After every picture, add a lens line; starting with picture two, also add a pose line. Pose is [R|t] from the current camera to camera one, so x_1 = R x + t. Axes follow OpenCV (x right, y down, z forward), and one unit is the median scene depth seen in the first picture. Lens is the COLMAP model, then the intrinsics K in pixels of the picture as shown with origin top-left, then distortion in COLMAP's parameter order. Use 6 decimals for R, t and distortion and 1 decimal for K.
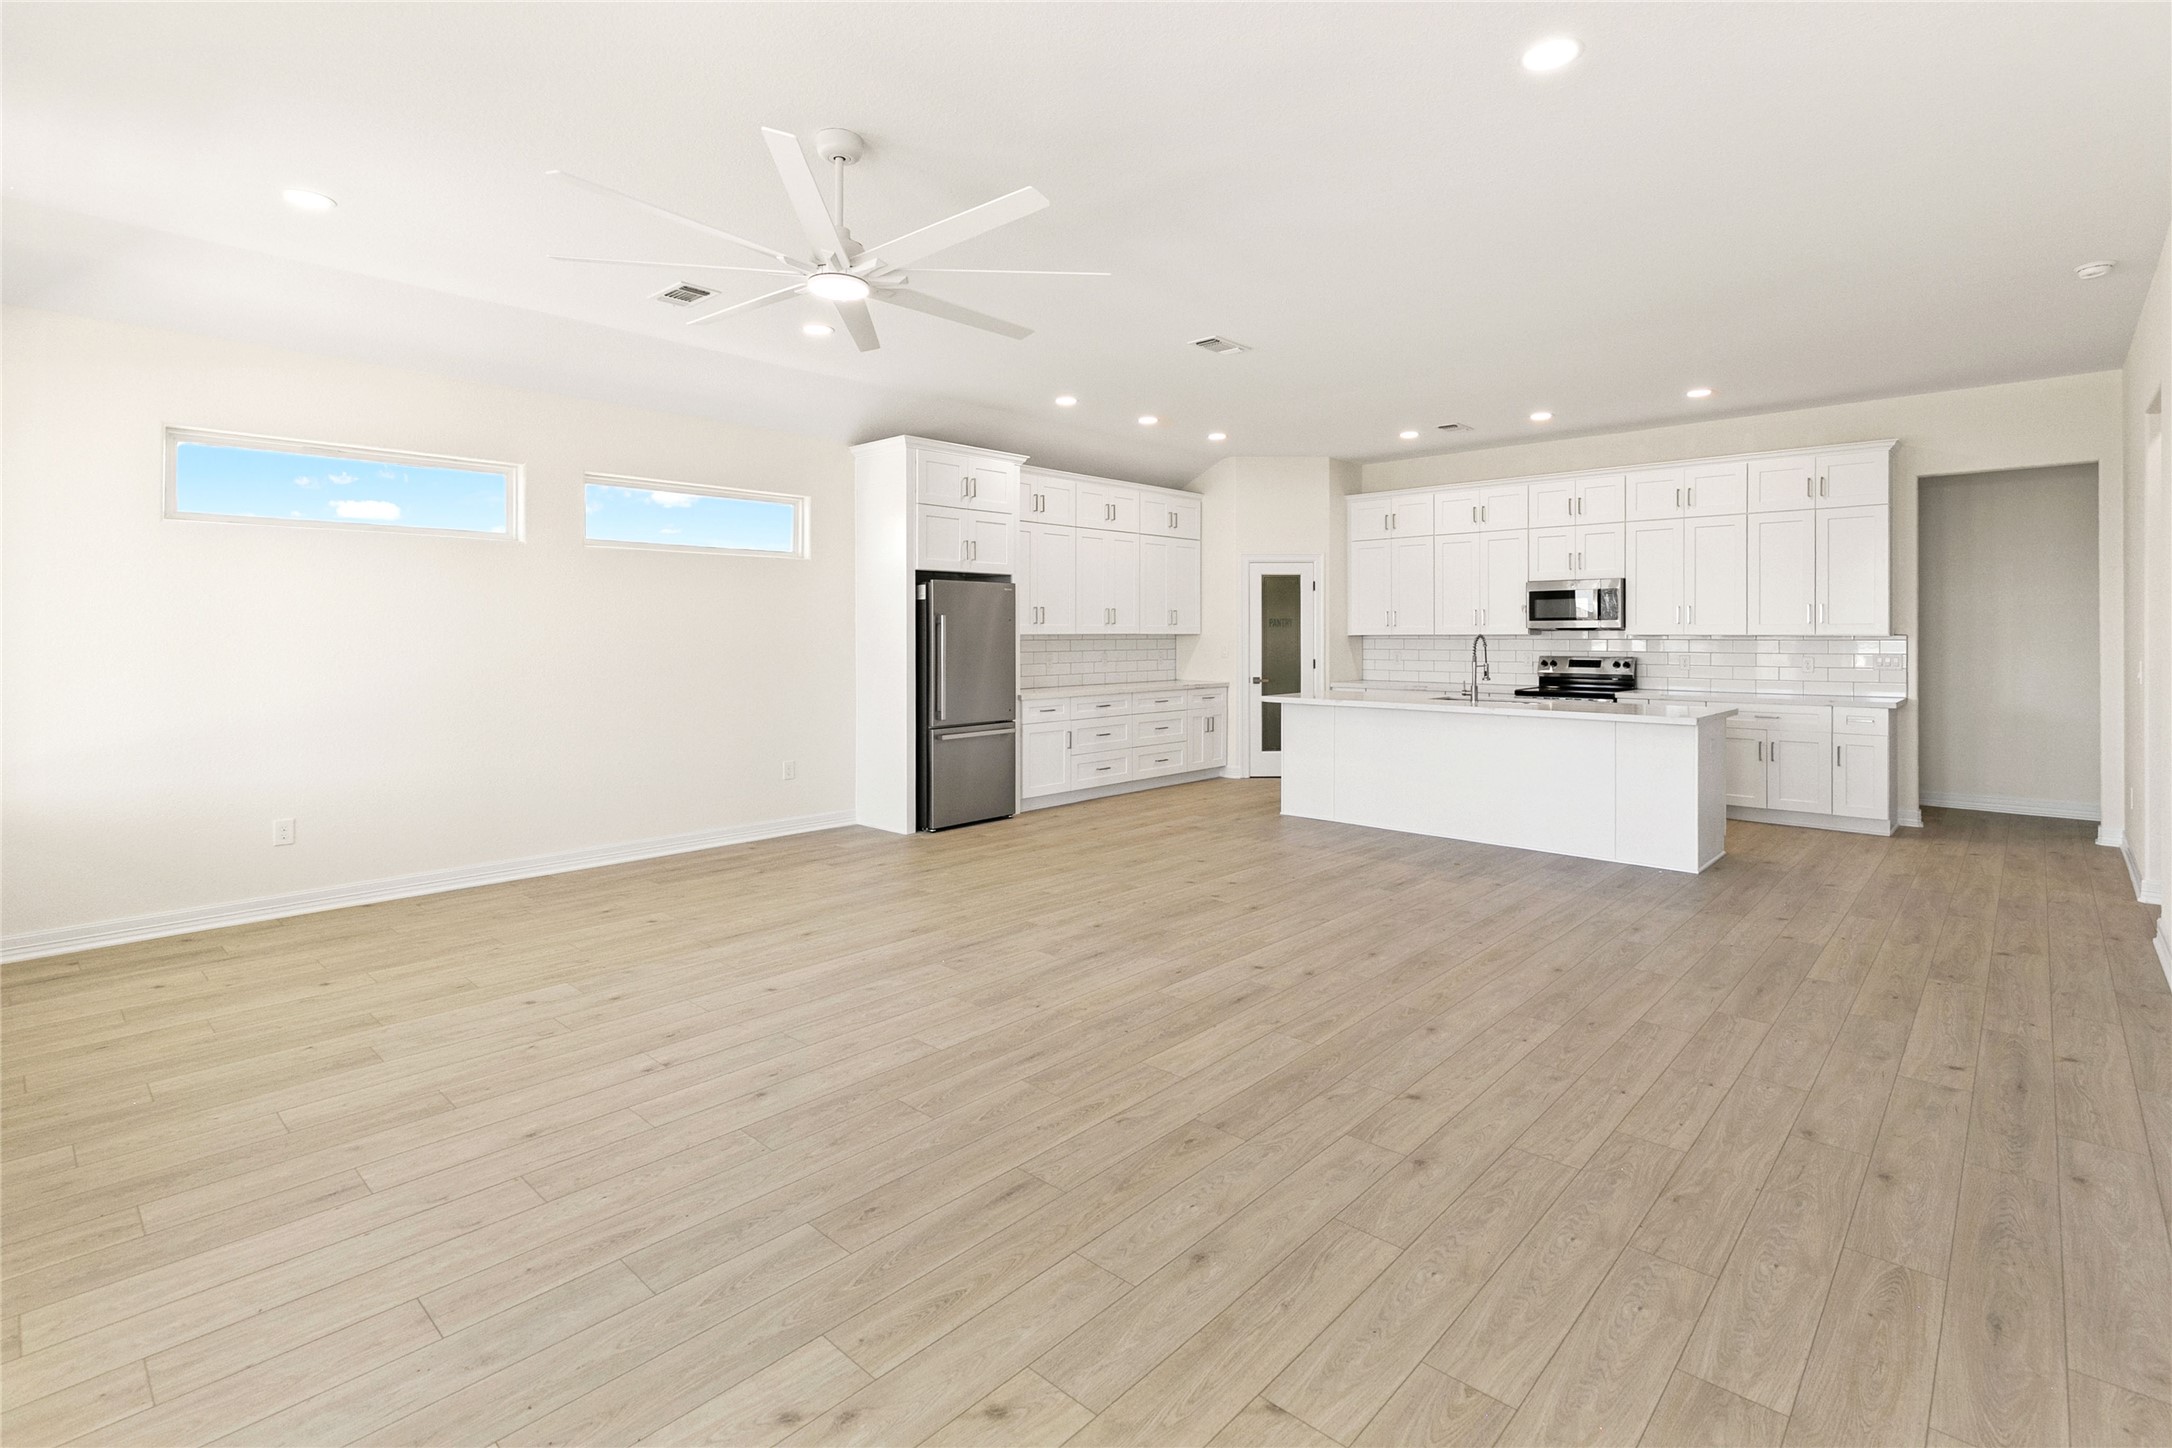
lens RADIAL K [[1011.1, 0, 1093.1], [0, 1011.1, 643.0], [0, 0, 1]] dist [0.009908, 0.000024]
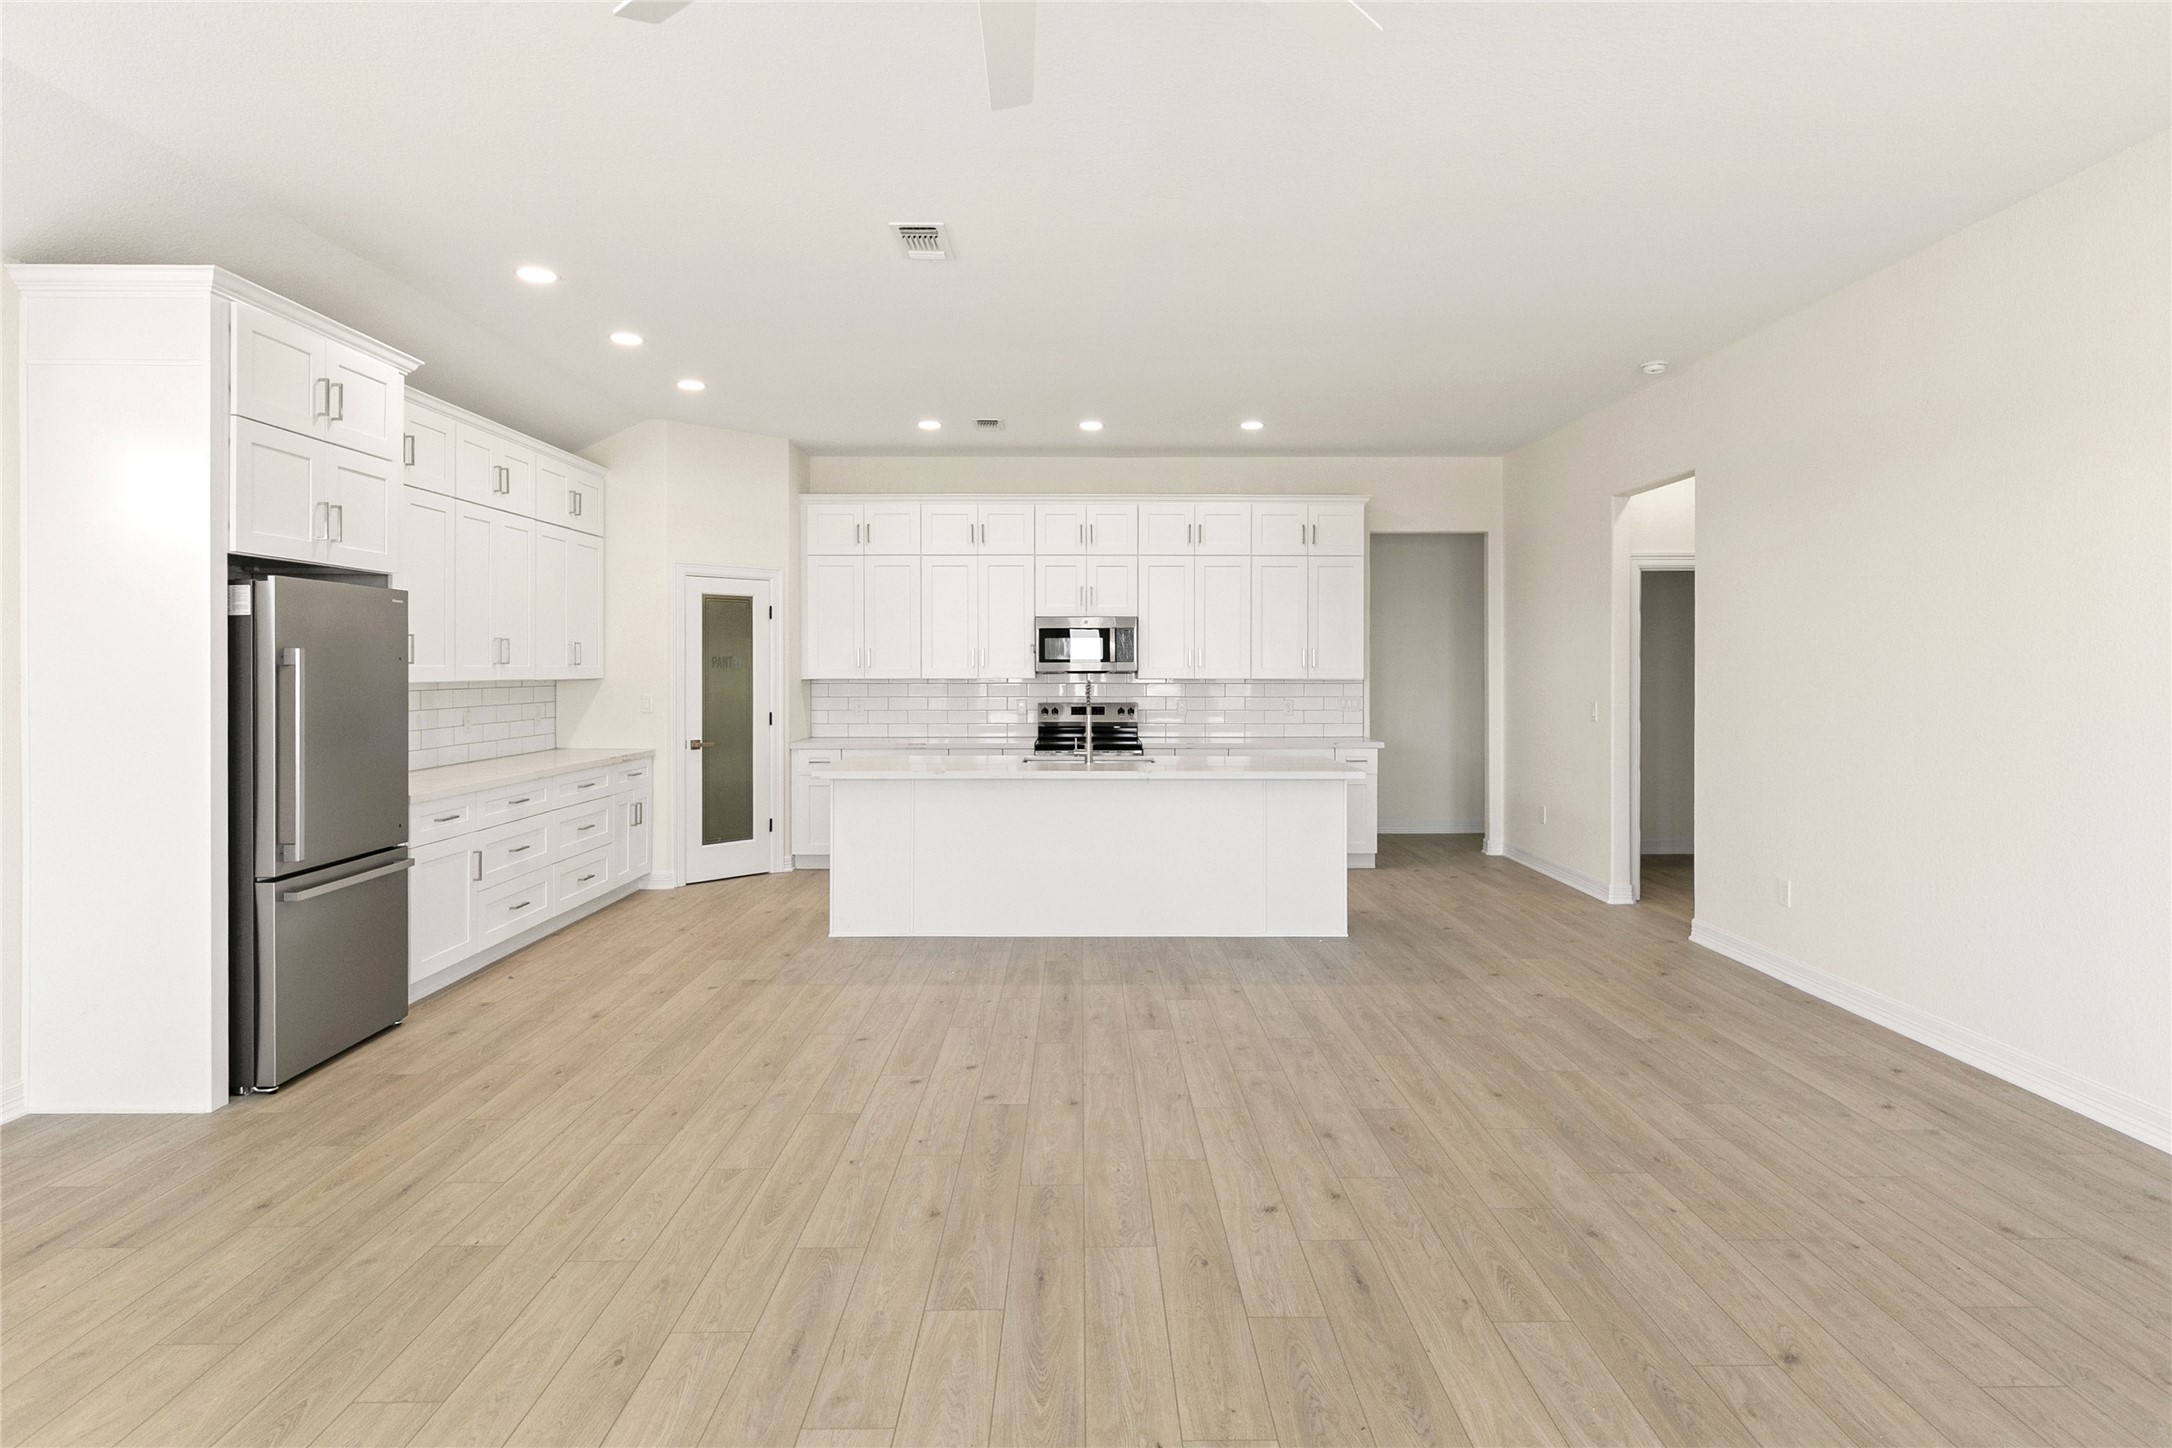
lens RADIAL K [[1143.1, 0, 1090.9], [0, 1143.1, 675.5], [0, 0, 1]] dist [0.000539, -0.001185]
pose [[0.727909, -0.002958, 0.685667, -0.231236], [0.005783, 0.999982, -0.001826, -0.010054], [-0.685649, 0.005294, 0.727913, 0.303901]]
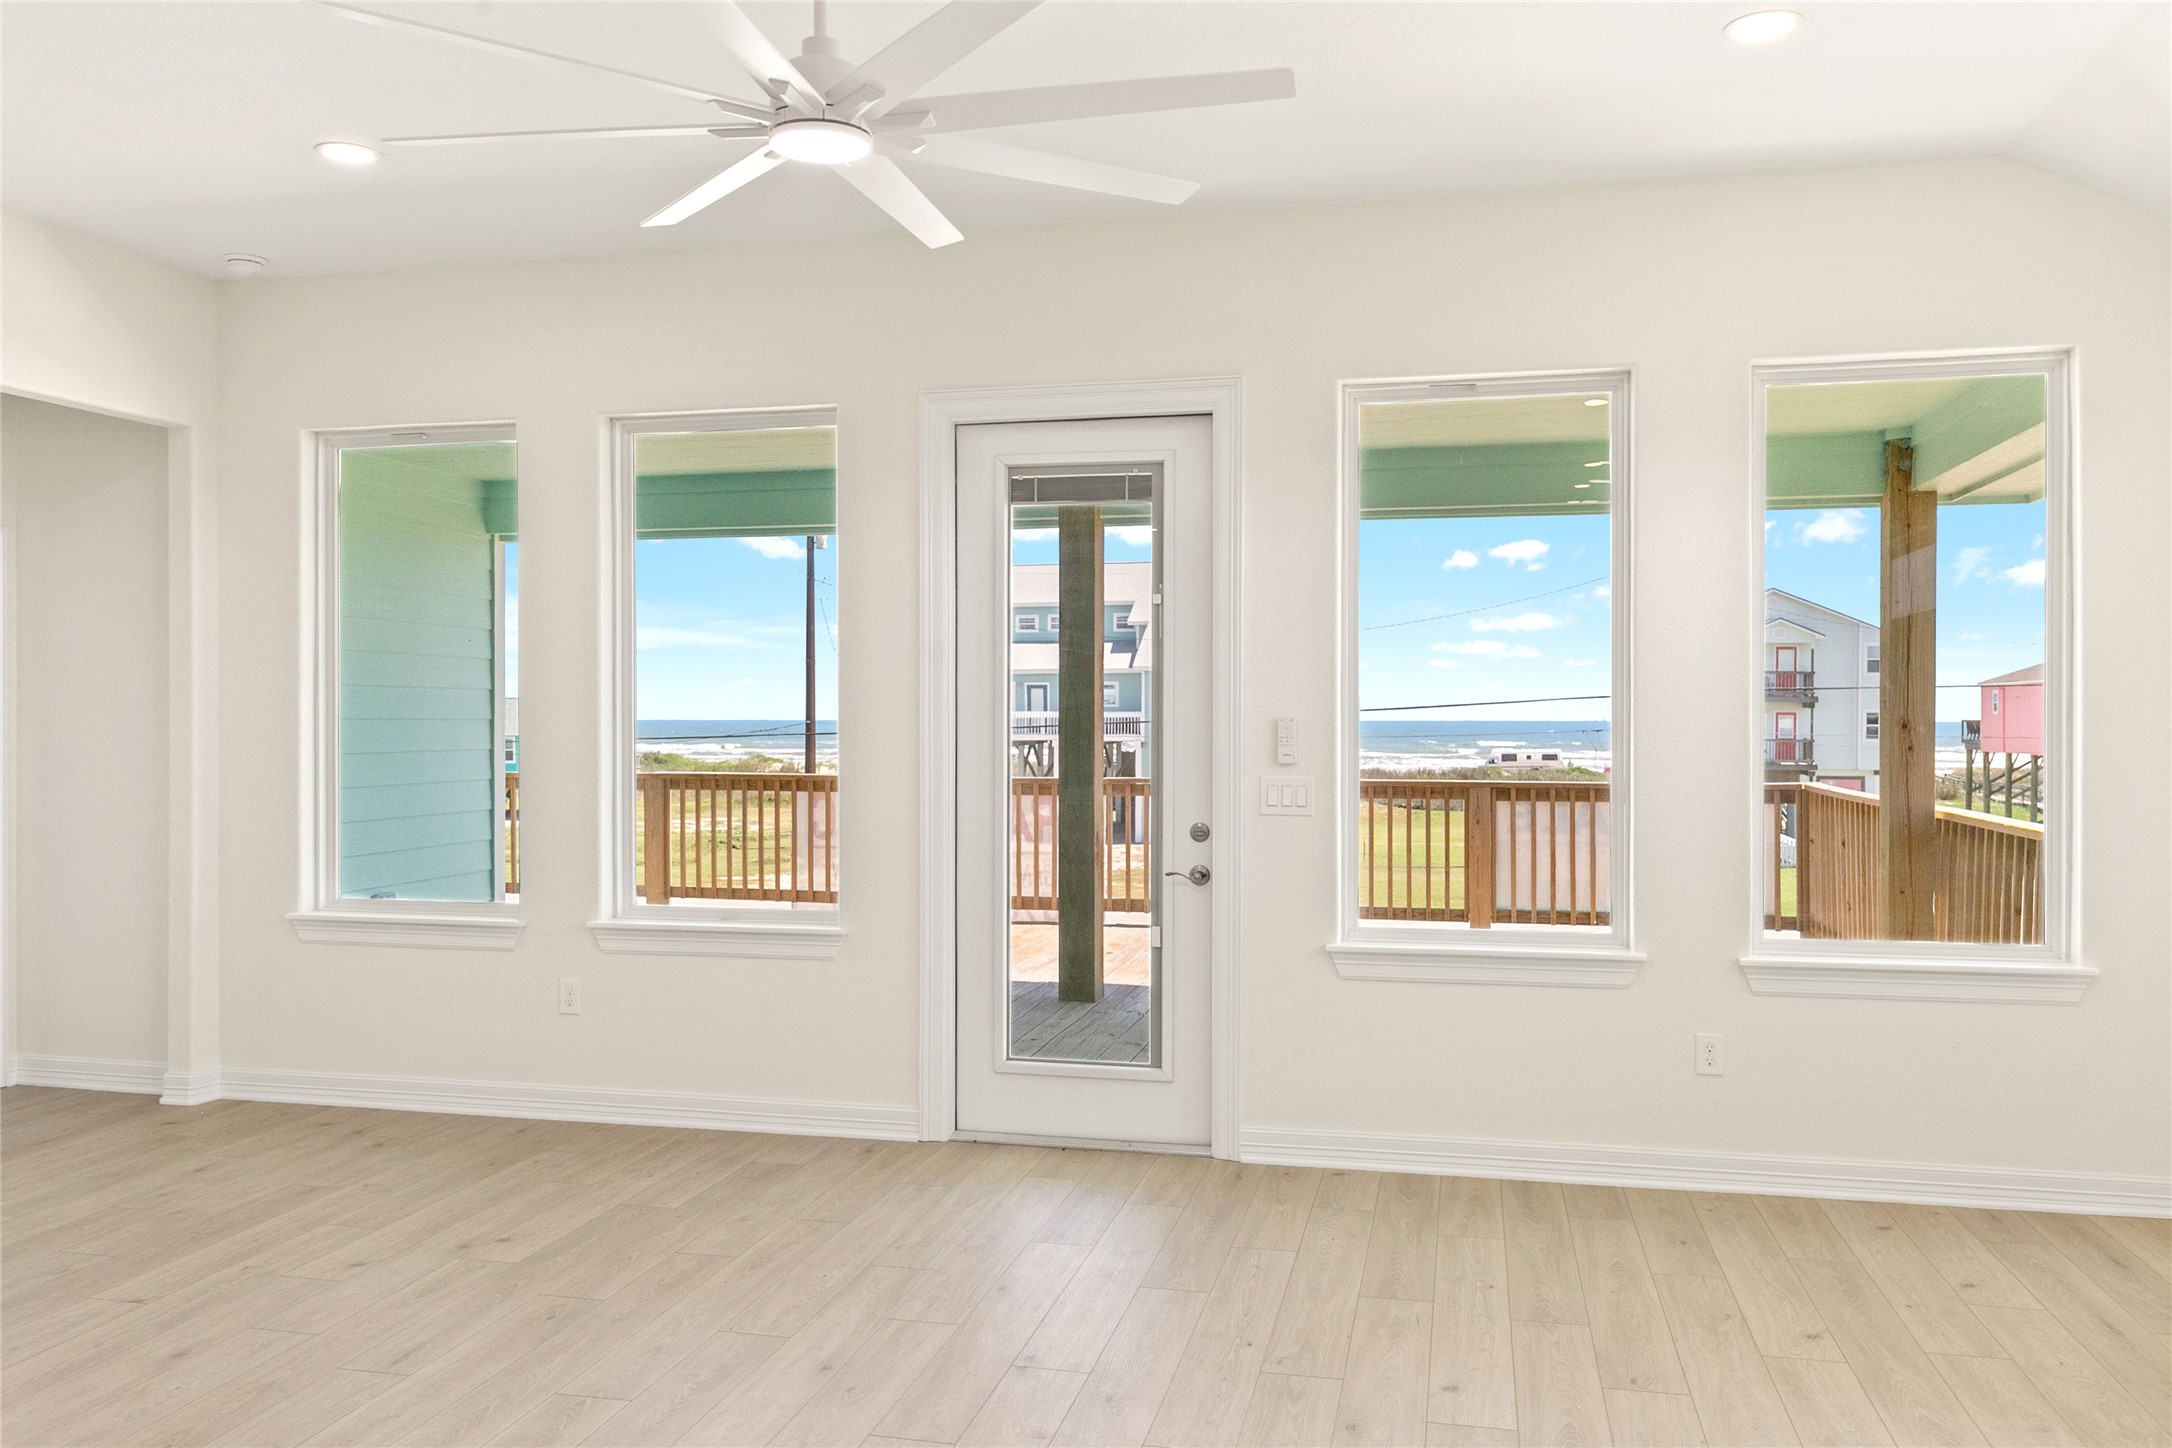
lens RADIAL K [[1621.8, 0, 1086.0], [0, 1621.8, 724.0], [0, 0, 1]] dist [0.001358, 0.003070]
pose [[-0.871236, 0.004432, -0.490844, 0.032738], [-0.002215, 0.999914, 0.012961, -0.013914], [0.490859, 0.012379, -0.871151, 0.852018]]
